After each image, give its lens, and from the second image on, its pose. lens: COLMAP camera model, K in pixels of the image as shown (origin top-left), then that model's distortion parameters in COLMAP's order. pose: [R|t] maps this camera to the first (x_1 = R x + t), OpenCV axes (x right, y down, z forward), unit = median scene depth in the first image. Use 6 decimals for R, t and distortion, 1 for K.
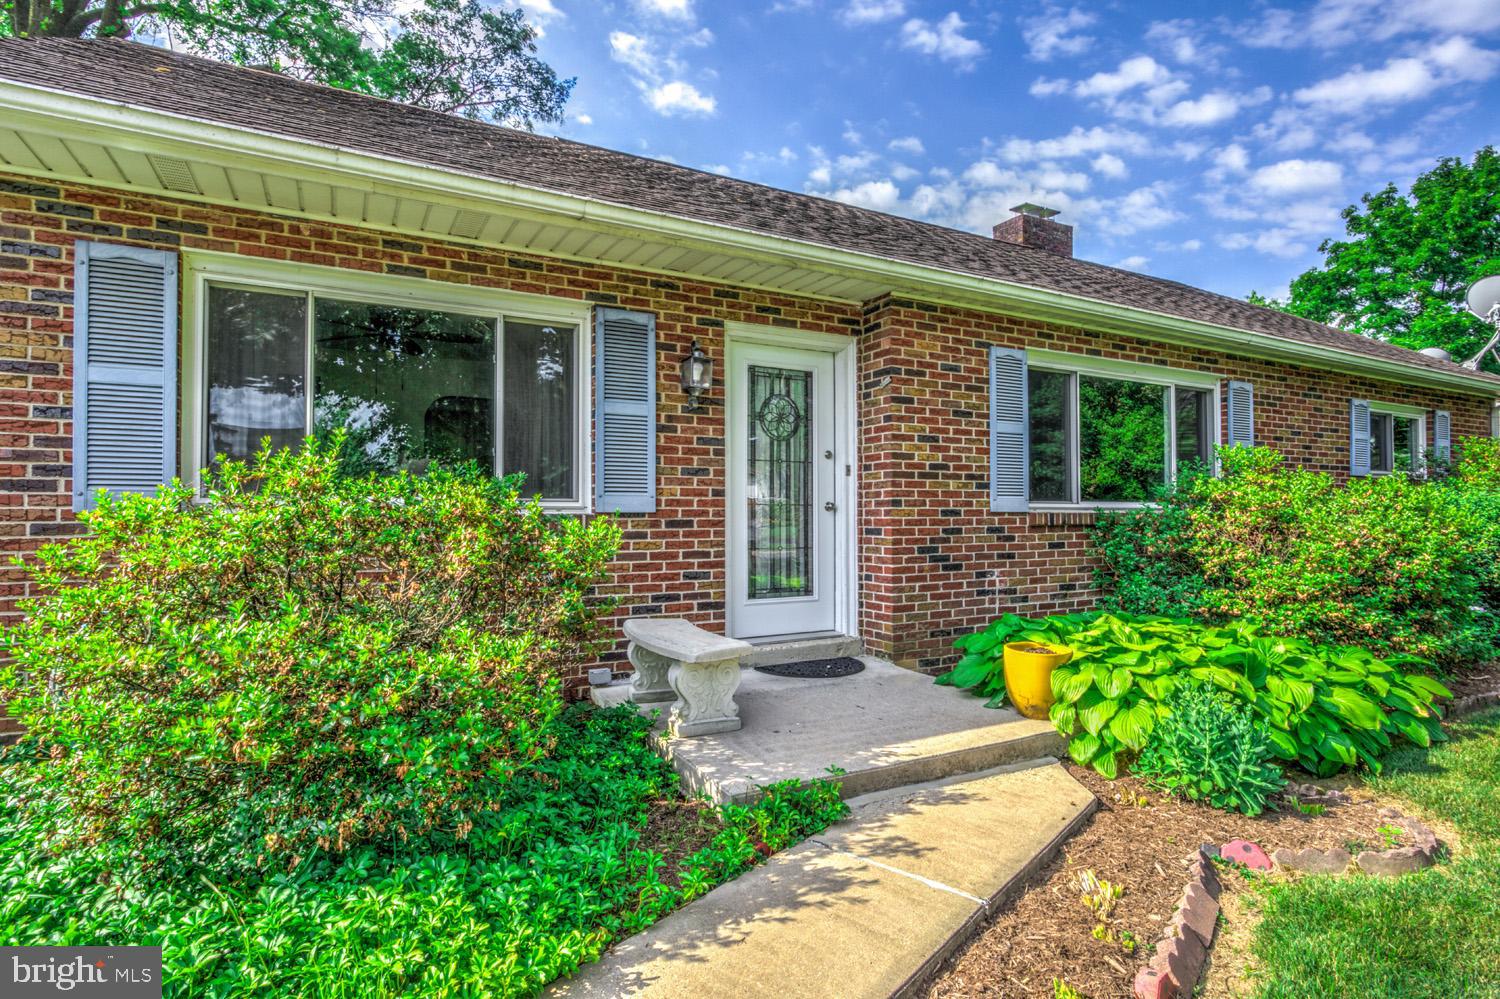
lens RADIAL K [[777.7, 0, 745.9], [0, 777.7, 505.7], [0, 0, 1]] dist [-0.002319, -0.000483]
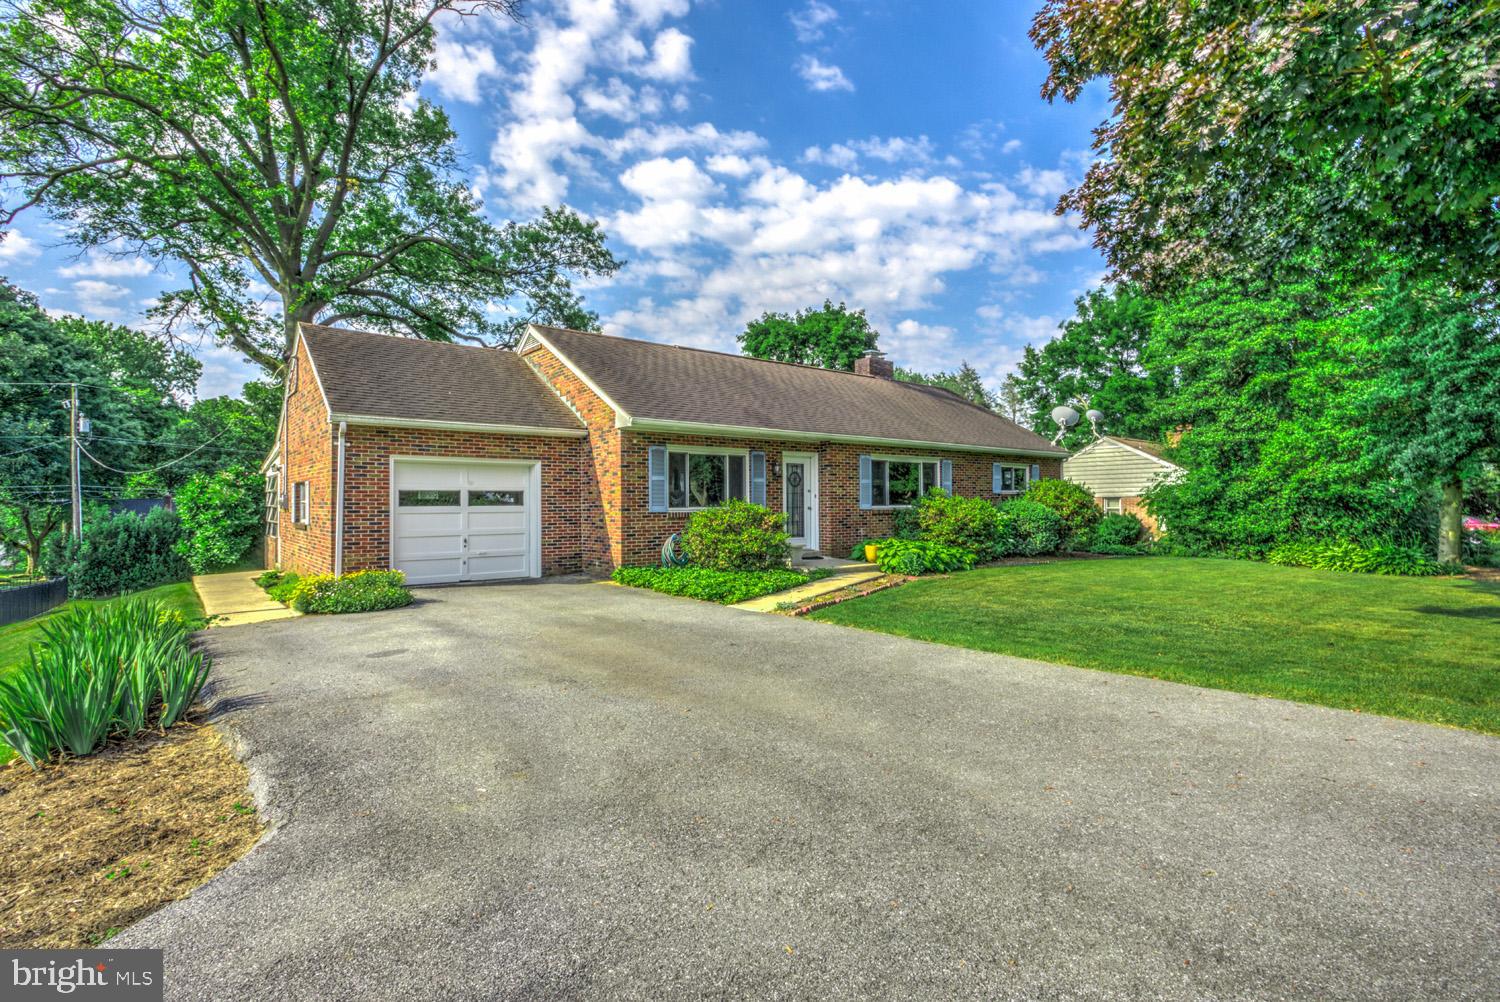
lens RADIAL K [[762.8, 0, 753.4], [0, 762.8, 501.9], [0, 0, 1]] dist [0.002659, 0.000159]
pose [[0.981491, -0.002386, 0.191495, -0.704491], [0.000509, 0.999951, 0.009852, -0.054112], [-0.191509, -0.009572, 0.981444, -1.959258]]
